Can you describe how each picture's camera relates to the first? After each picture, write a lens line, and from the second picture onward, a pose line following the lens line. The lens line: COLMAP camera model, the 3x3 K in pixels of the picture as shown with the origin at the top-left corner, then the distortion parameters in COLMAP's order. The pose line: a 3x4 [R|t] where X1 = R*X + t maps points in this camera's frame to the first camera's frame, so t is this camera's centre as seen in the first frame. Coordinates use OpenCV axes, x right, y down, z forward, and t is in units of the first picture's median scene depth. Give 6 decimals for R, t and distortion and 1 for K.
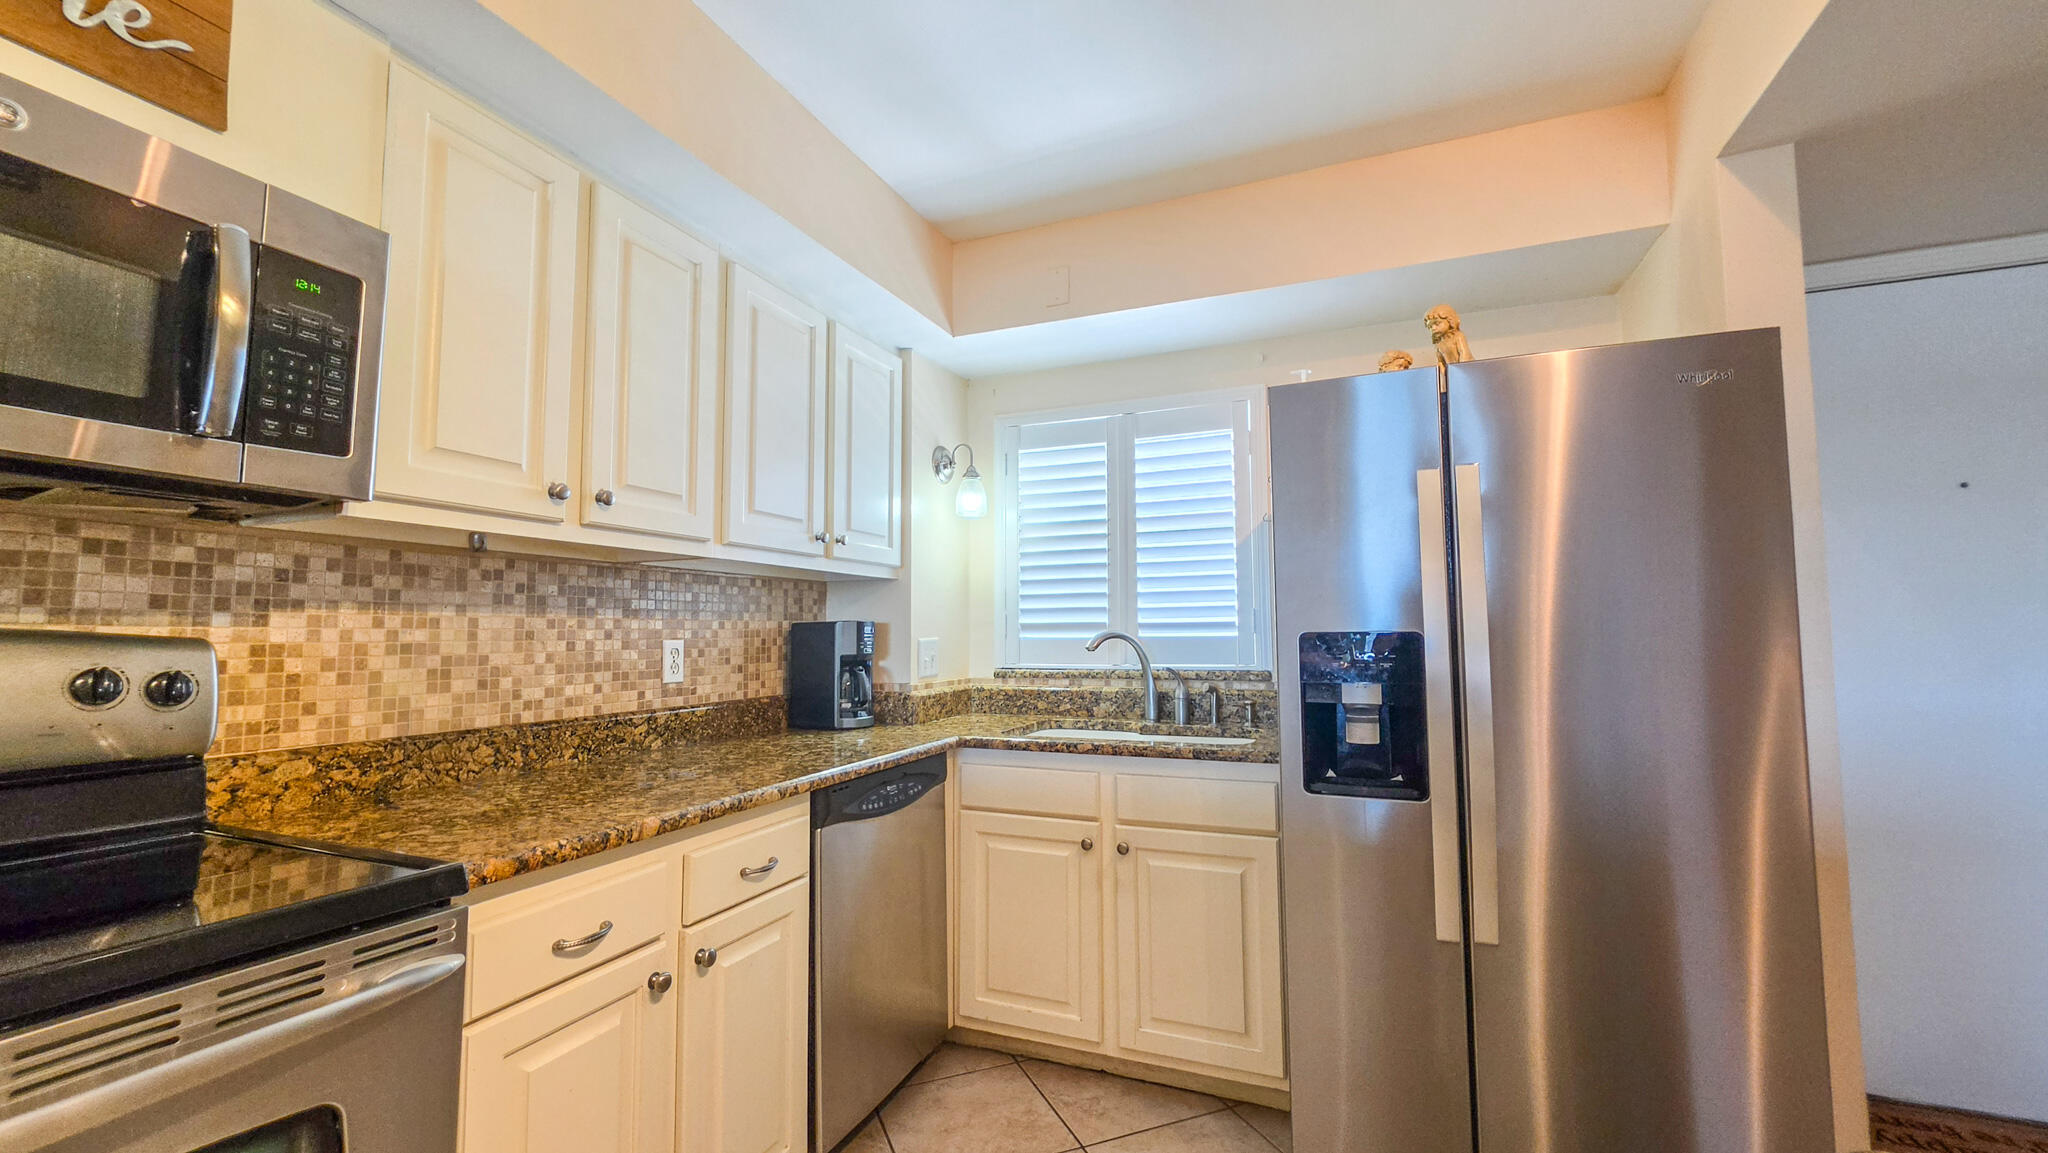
lens RADIAL K [[839.9, 0, 1014.3], [0, 839.9, 577.9], [0, 0, 1]] dist [0.000749, -0.000082]
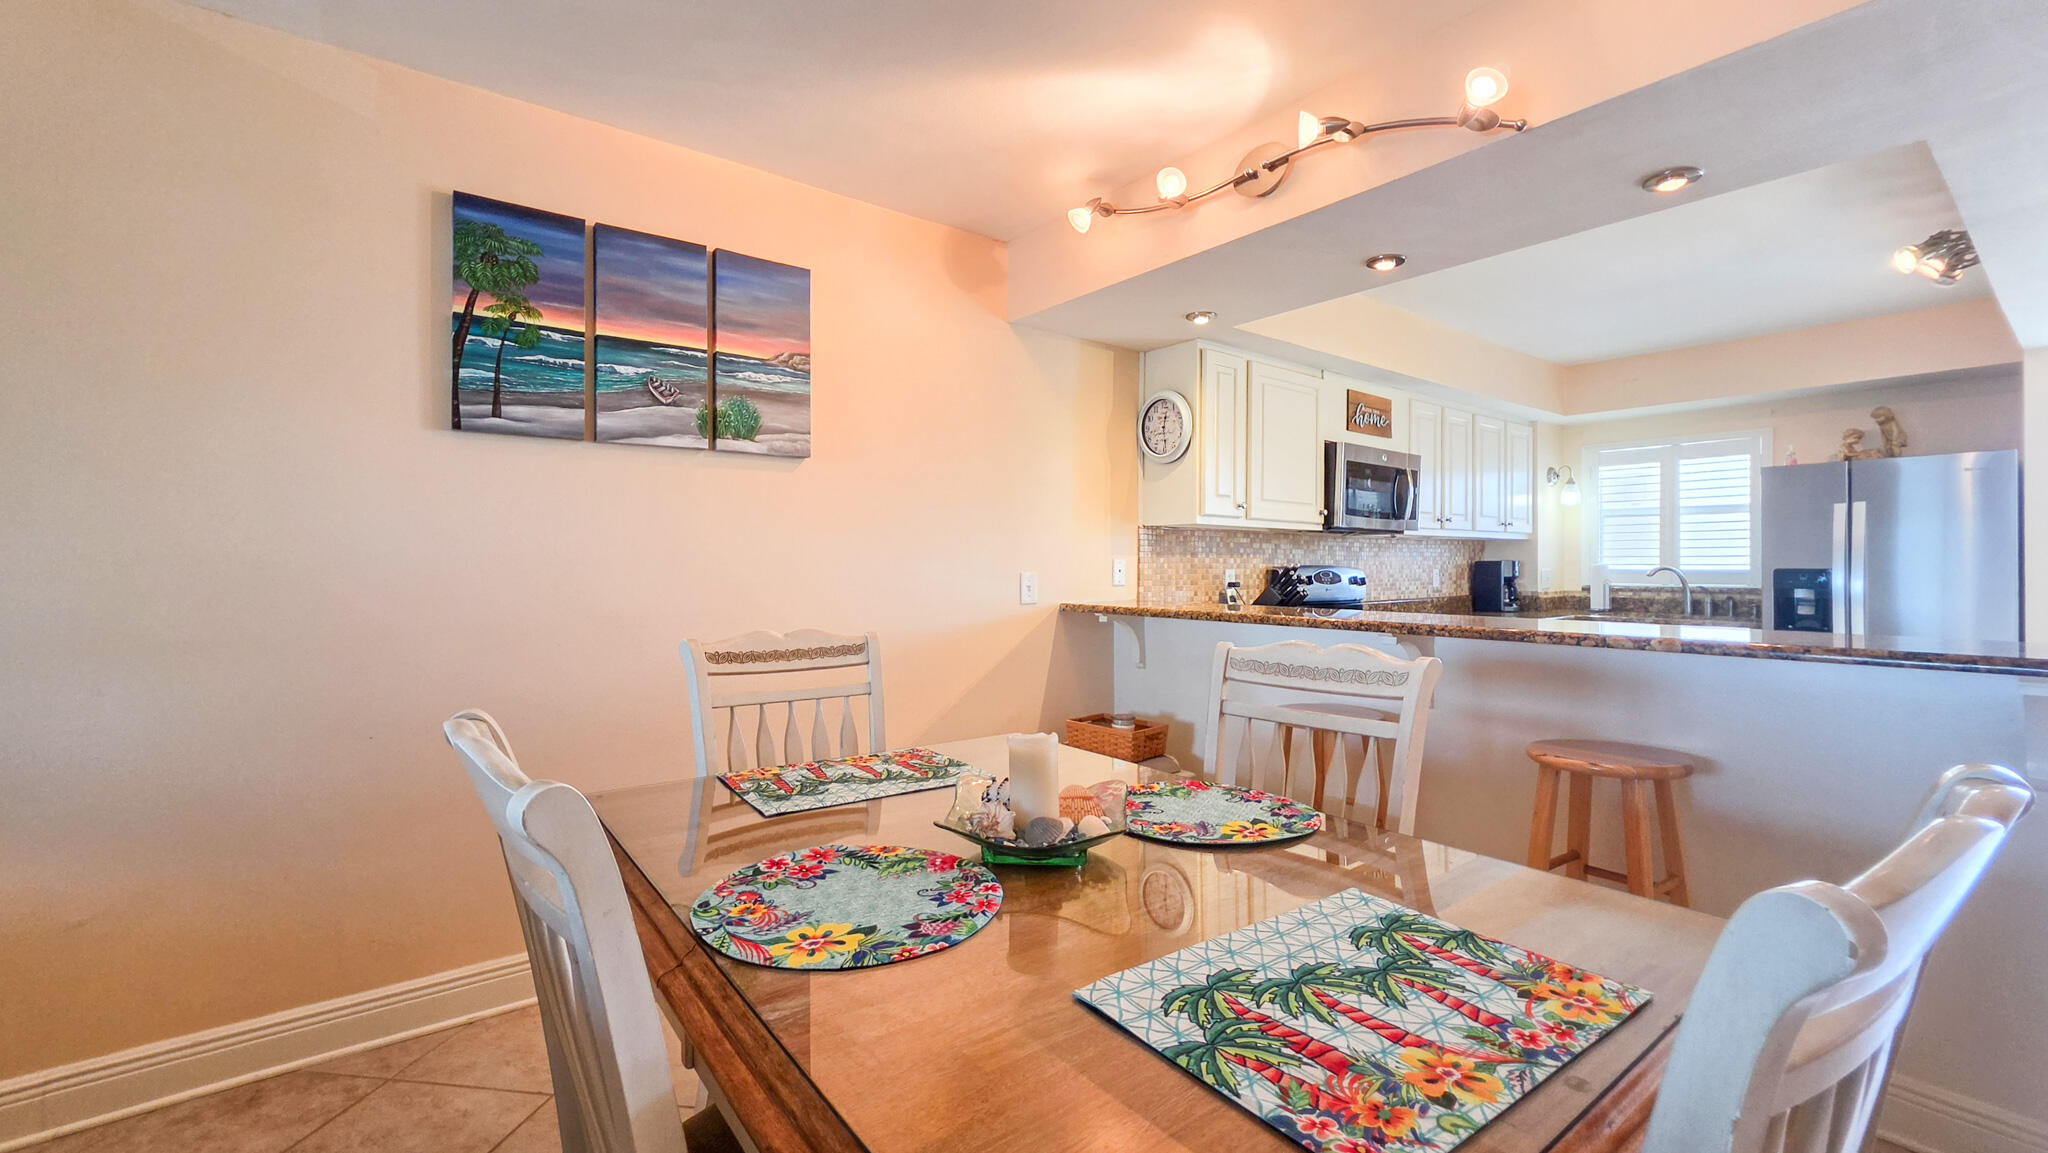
lens RADIAL K [[842.0, 0, 1020.9], [0, 842.0, 564.1], [0, 0, 1]] dist [0.000584, 0.000349]
pose [[0.871161, 0.008572, -0.490922, -0.263926], [0.026750, 0.997534, 0.064887, -0.129040], [0.490268, -0.069659, 0.868784, -1.686527]]
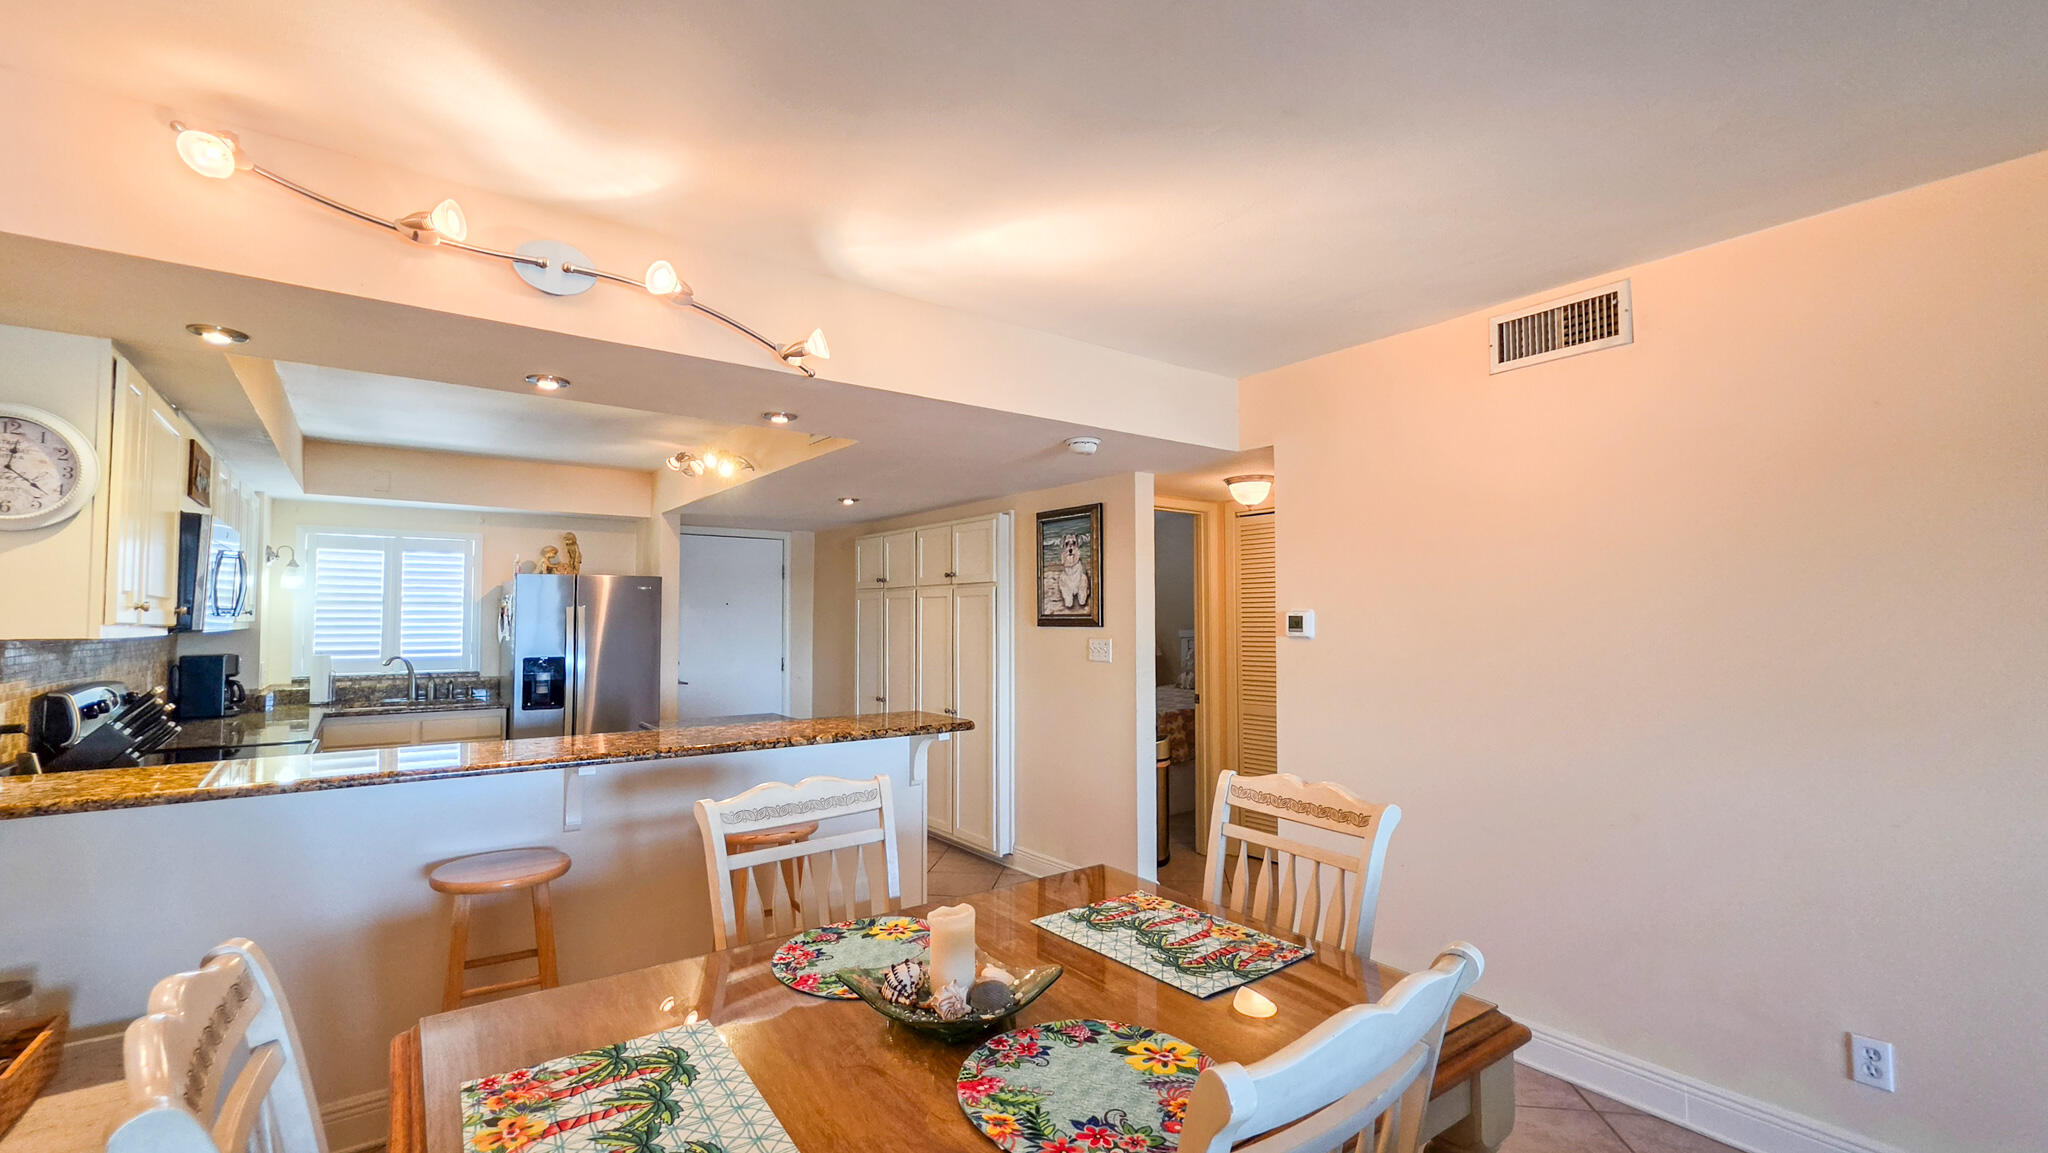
lens RADIAL K [[864.8, 0, 1024.9], [0, 864.8, 586.0], [0, 0, 1]] dist [-0.000677, -0.000037]
pose [[0.503977, 0.036501, 0.862945, -1.086661], [-0.061366, 0.998095, -0.006379, -0.214271], [-0.861534, -0.049741, 0.505257, -1.562287]]
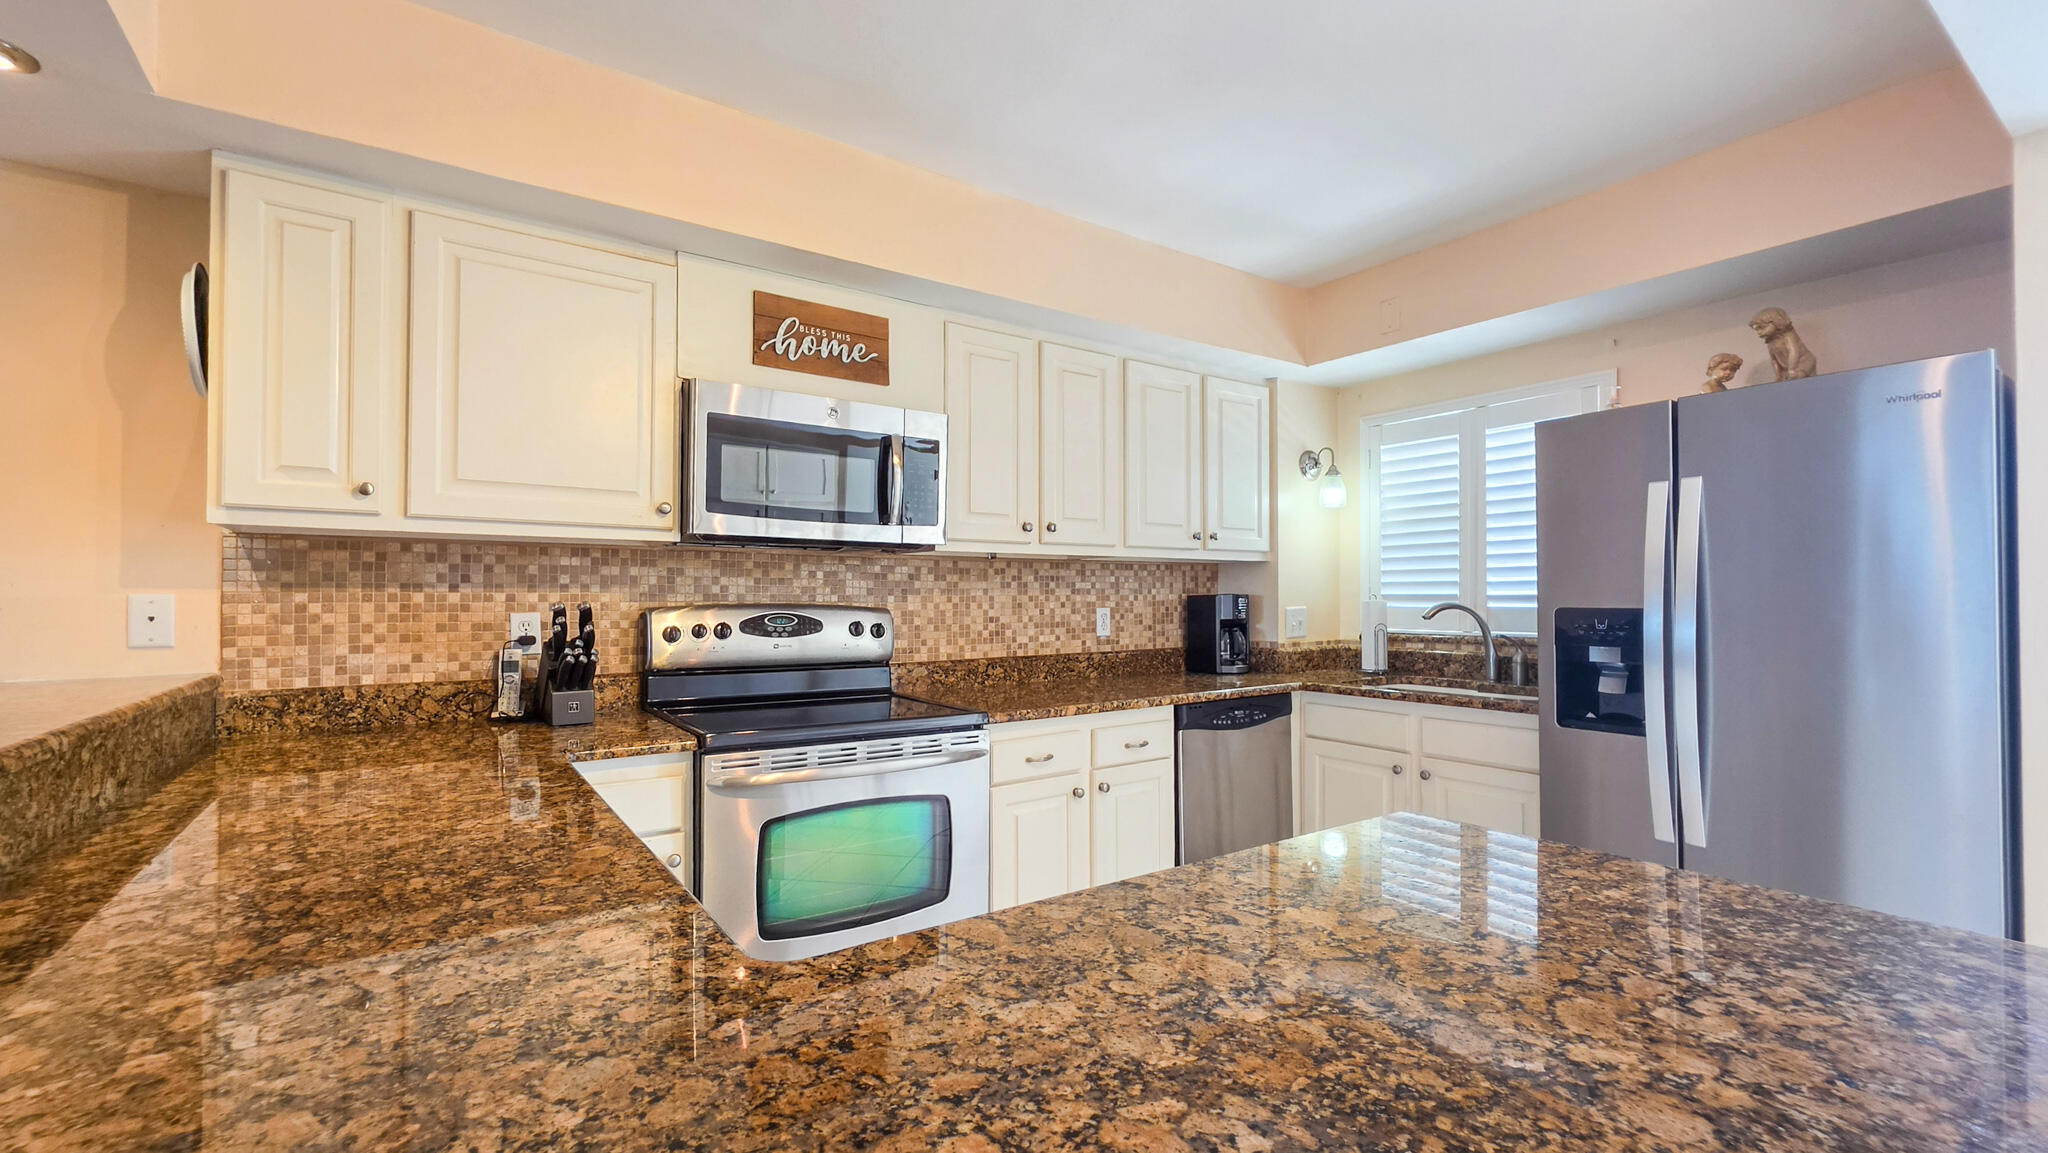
lens RADIAL K [[862.6, 0, 1004.3], [0, 862.6, 585.9], [0, 0, 1]] dist [-0.000369, 0.000083]
pose [[0.842395, -0.004264, -0.538843, 0.292731], [0.035314, 0.998256, 0.047310, -0.047636], [0.537701, -0.058882, 0.841077, -0.419289]]
